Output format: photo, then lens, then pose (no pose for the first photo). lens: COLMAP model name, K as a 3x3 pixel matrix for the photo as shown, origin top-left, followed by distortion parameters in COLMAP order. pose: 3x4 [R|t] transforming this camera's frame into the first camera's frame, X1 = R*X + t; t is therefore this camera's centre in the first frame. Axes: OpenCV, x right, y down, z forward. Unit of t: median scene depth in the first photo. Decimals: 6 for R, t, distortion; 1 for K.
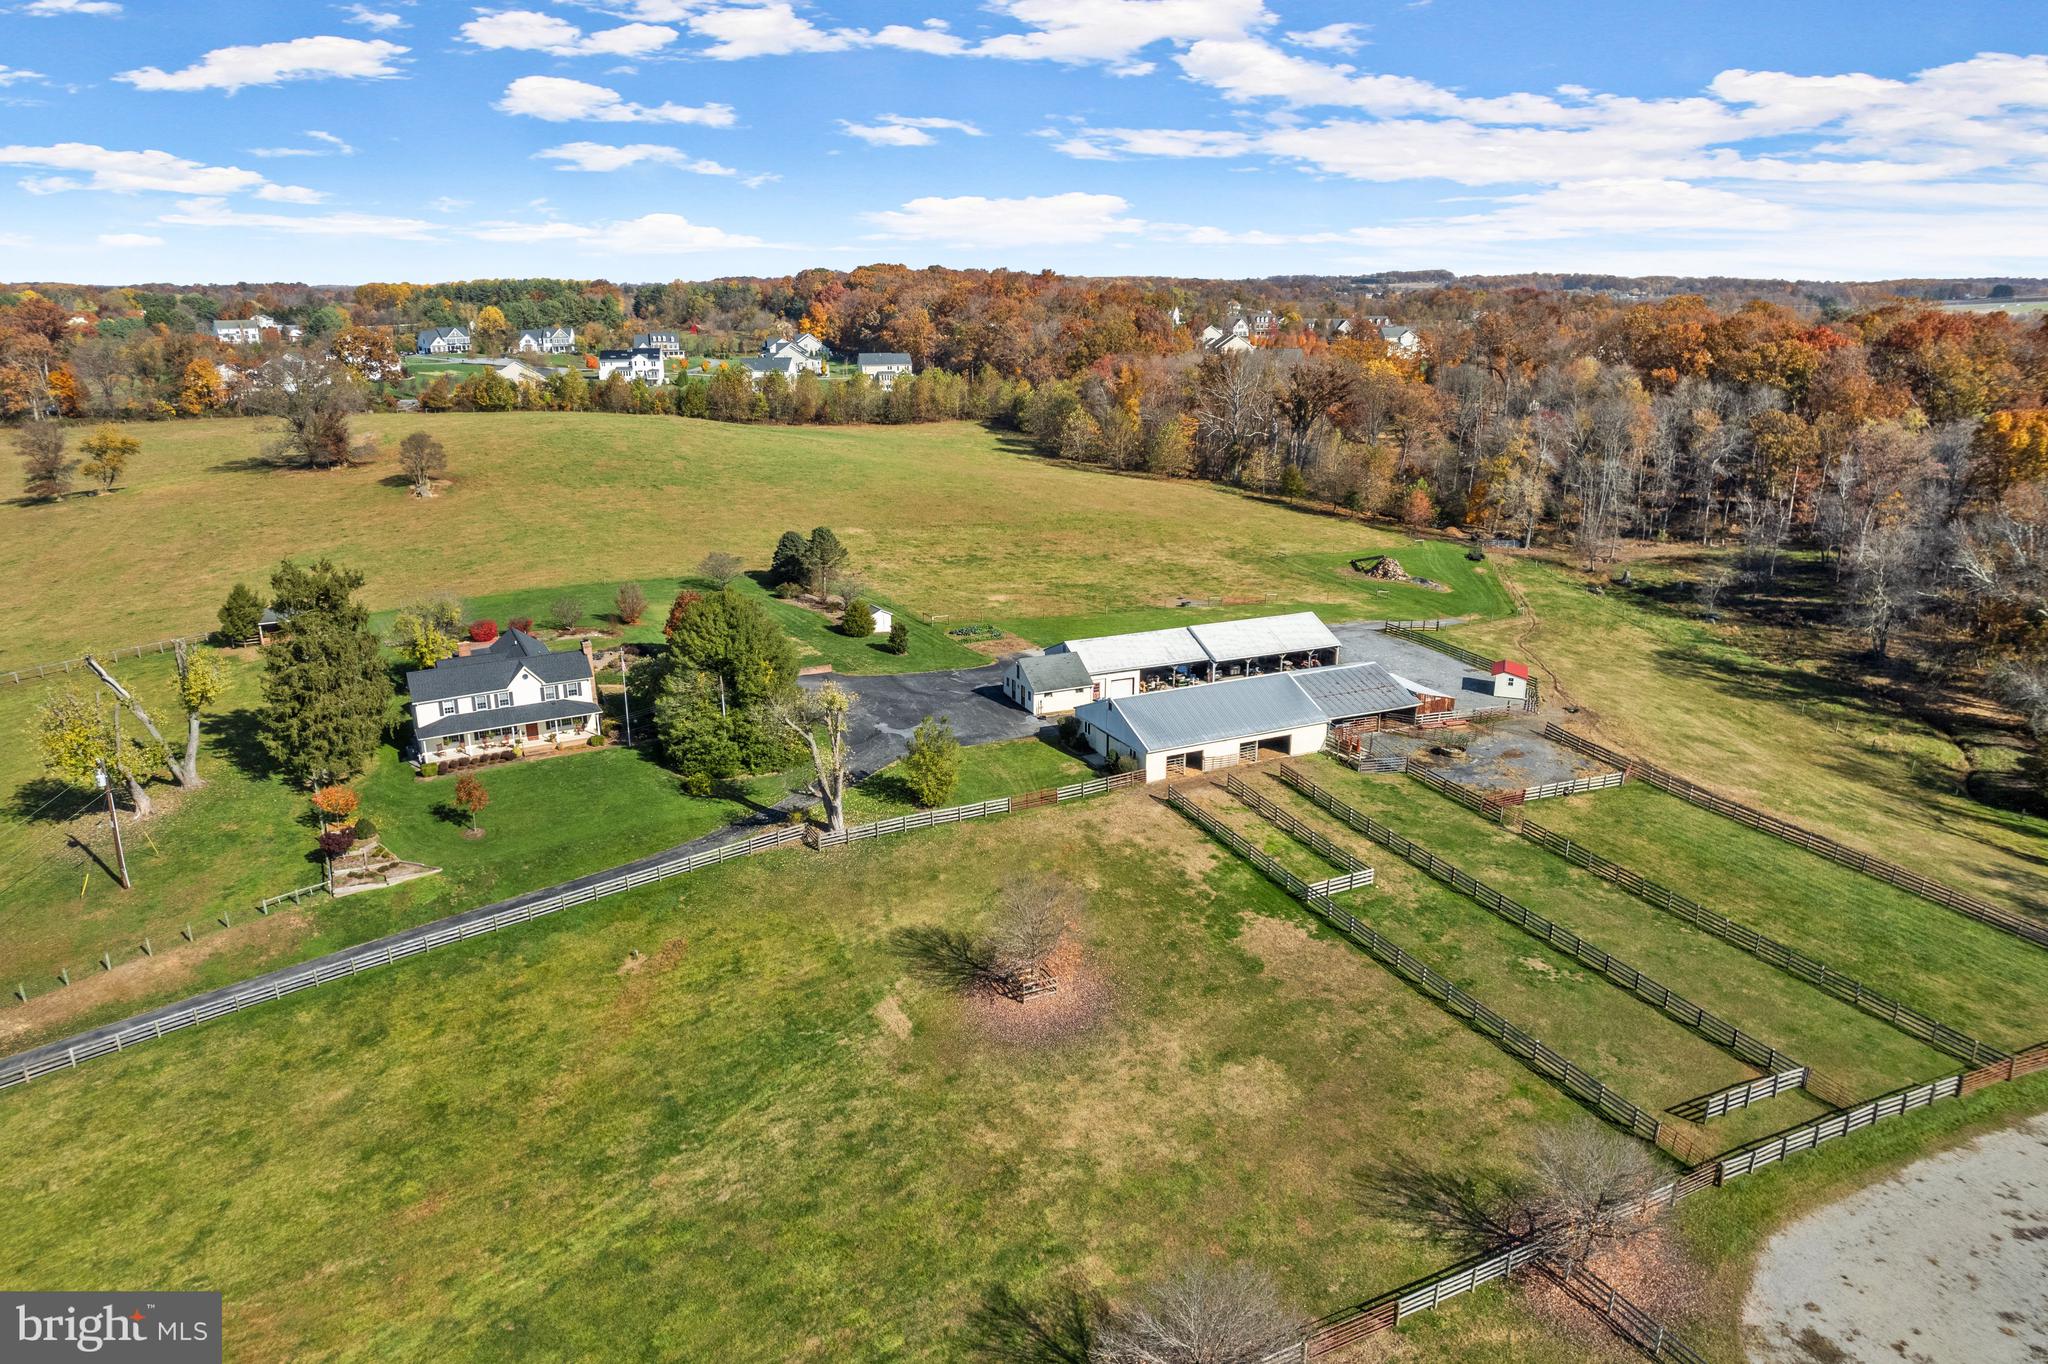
lens RADIAL K [[1327.3, 0, 1024.0], [0, 1327.3, 682.0], [0, 0, 1]] dist [-0.104150, 0.088780]
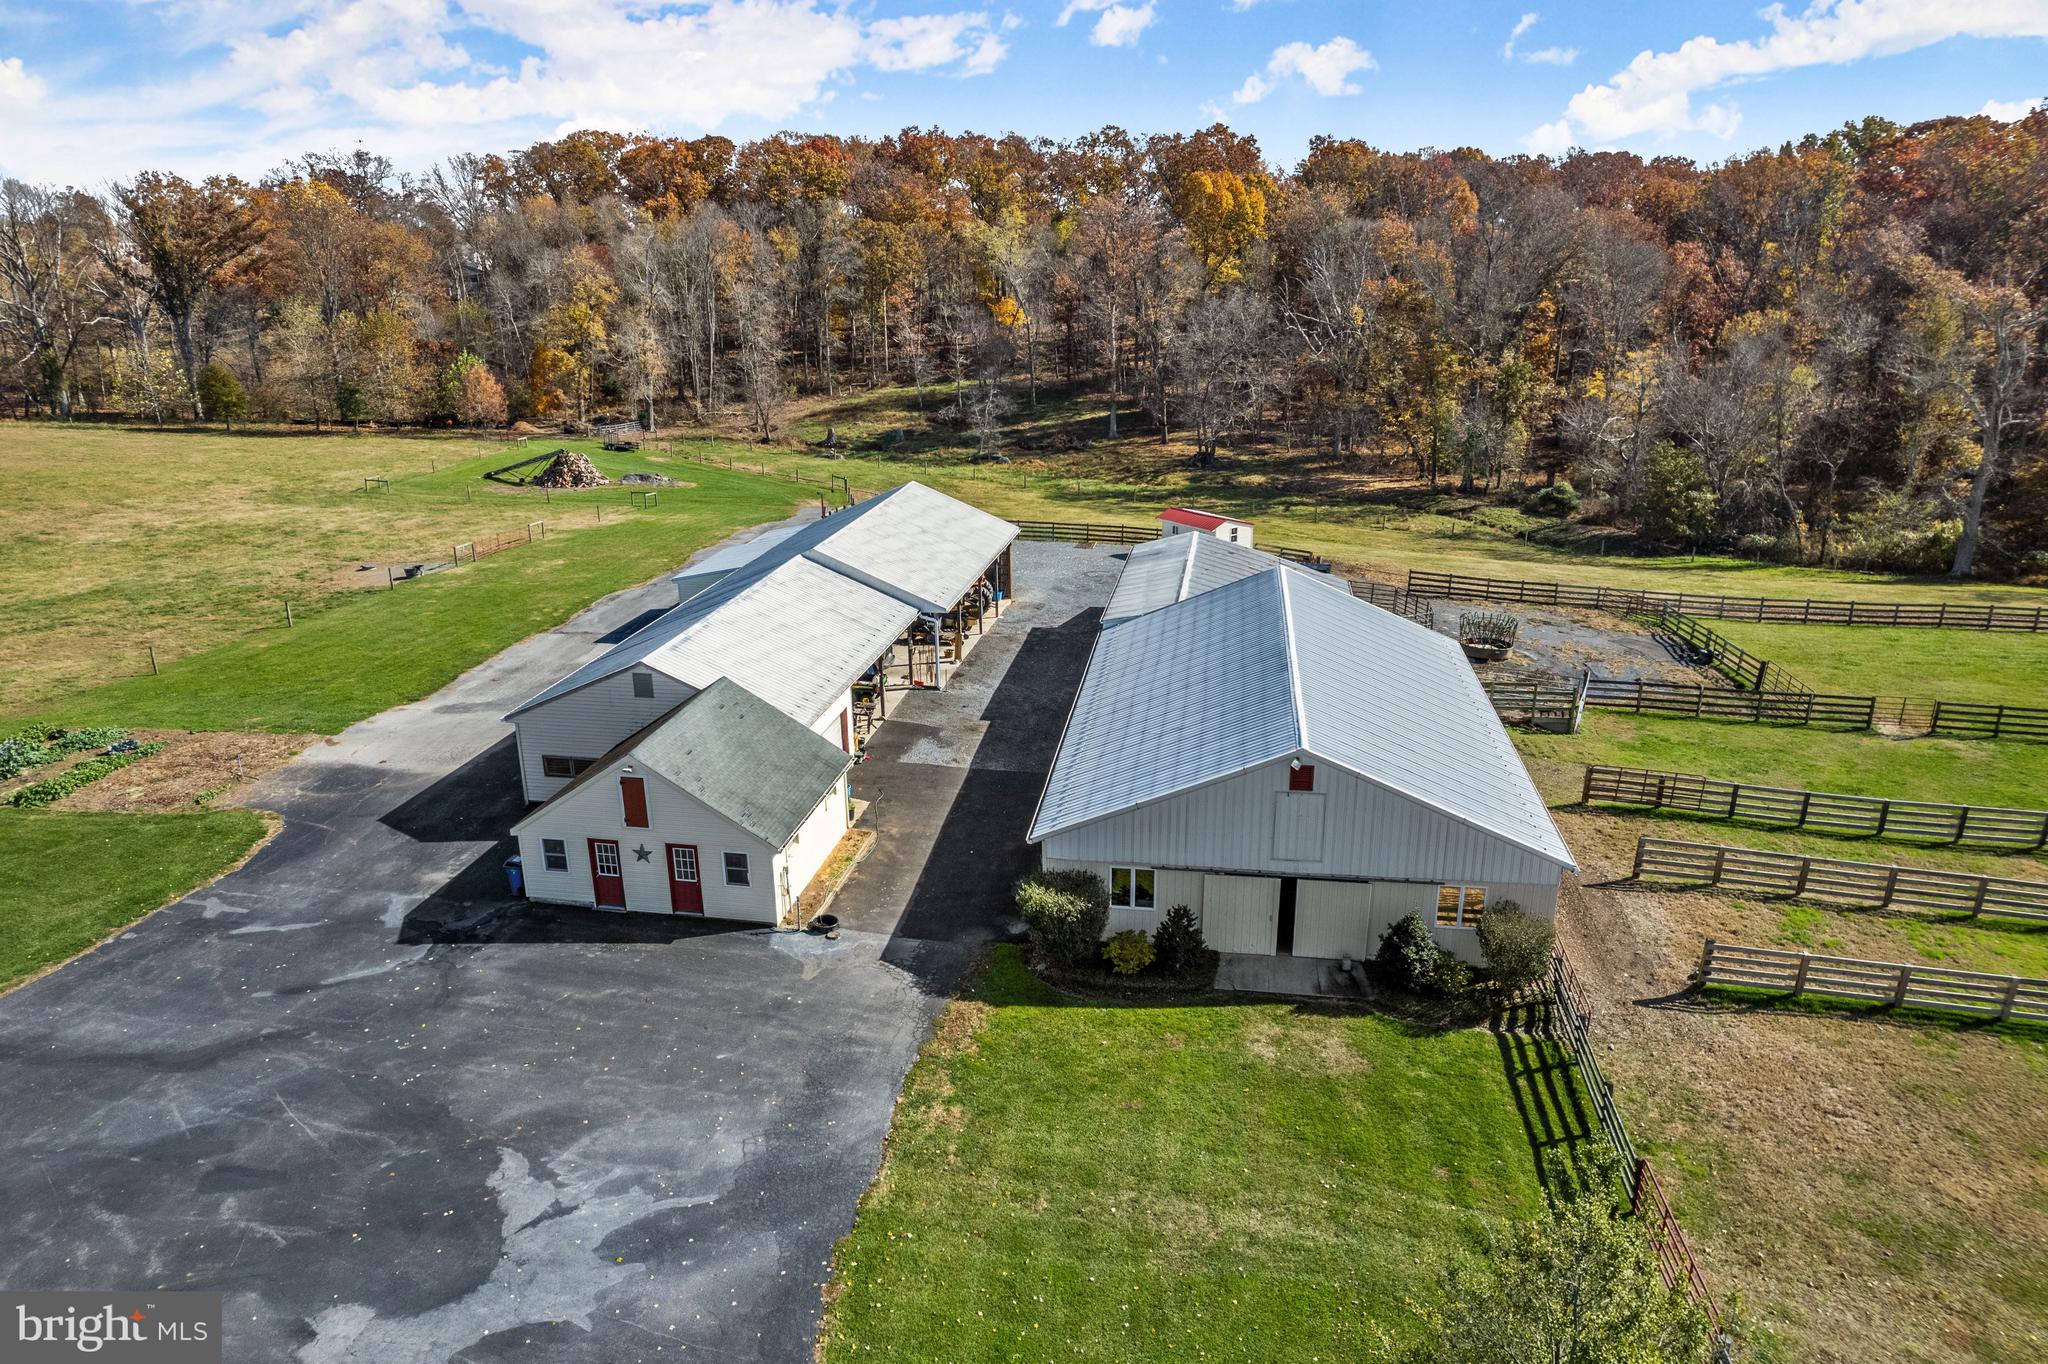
lens RADIAL K [[1368.3, 0, 1024.0], [0, 1368.3, 682.0], [0, 0, 1]] dist [-0.102339, 0.108859]
pose [[0.574135, -0.266939, 0.774024, -0.187785], [0.253310, 0.956890, 0.142111, -0.057041], [-0.778591, 0.114477, 0.617002, 0.898105]]
